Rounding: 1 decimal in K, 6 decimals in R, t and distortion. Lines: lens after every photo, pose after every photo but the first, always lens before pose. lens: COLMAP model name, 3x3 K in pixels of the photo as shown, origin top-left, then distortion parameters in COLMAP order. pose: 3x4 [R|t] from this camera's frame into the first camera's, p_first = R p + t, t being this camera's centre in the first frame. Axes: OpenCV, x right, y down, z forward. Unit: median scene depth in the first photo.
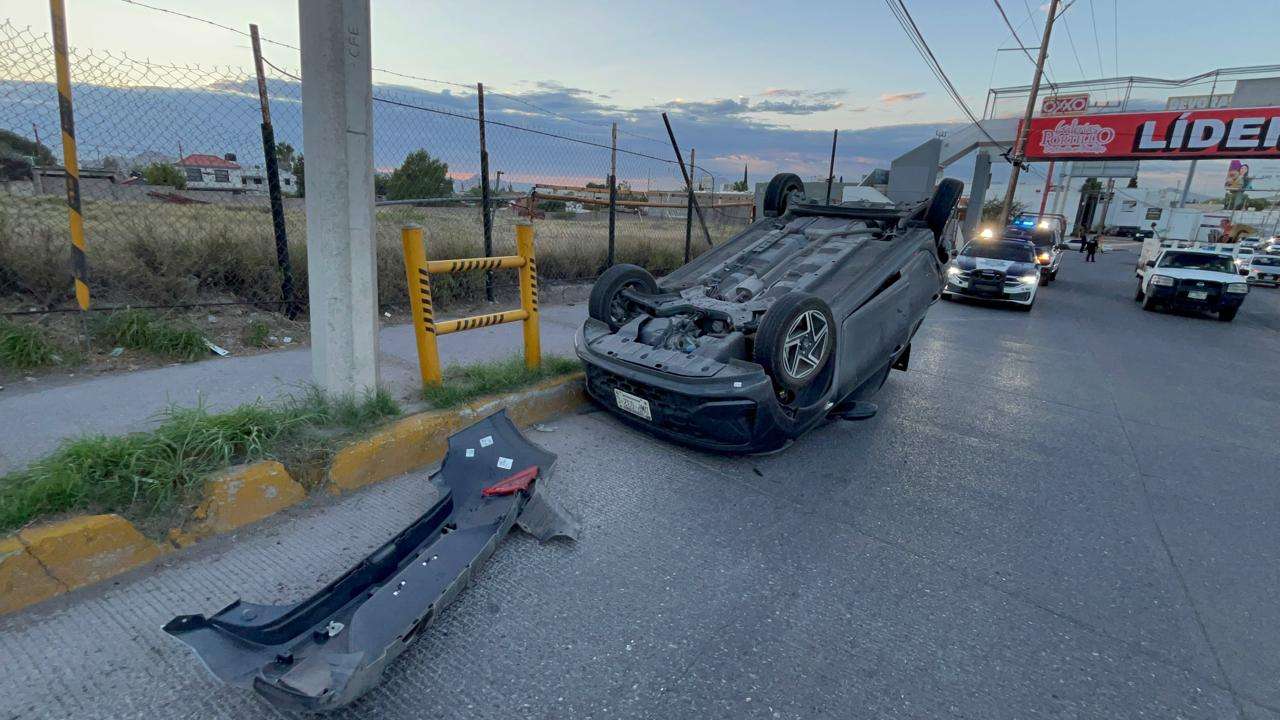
lens RADIAL K [[606.3, 0, 640.0], [0, 606.3, 360.0], [0, 0, 1]] dist [-0.012361, 0.008813]
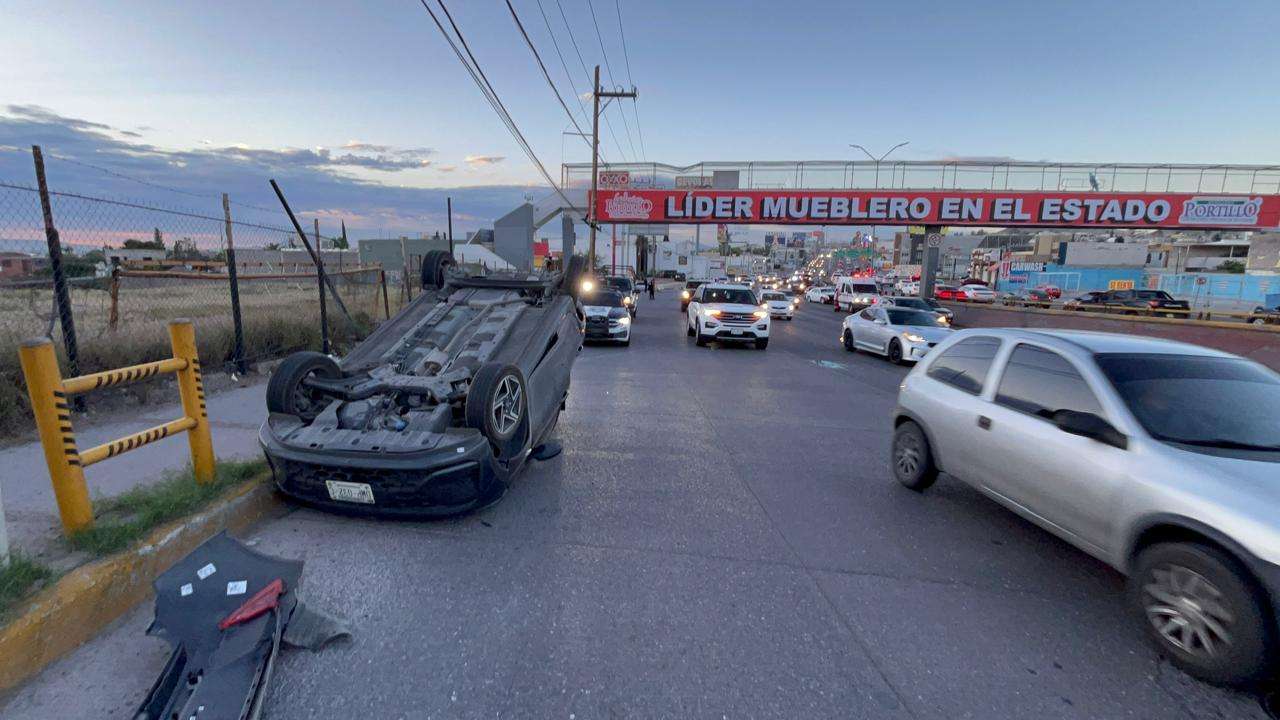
lens RADIAL K [[606.3, 0, 640.0], [0, 606.3, 360.0], [0, 0, 1]] dist [-0.012361, 0.008813]
pose [[0.806608, -0.123251, 0.578094, -0.156580], [0.168381, 0.985409, -0.024848, -0.031836], [-0.566596, 0.117383, 0.815592, -0.097494]]
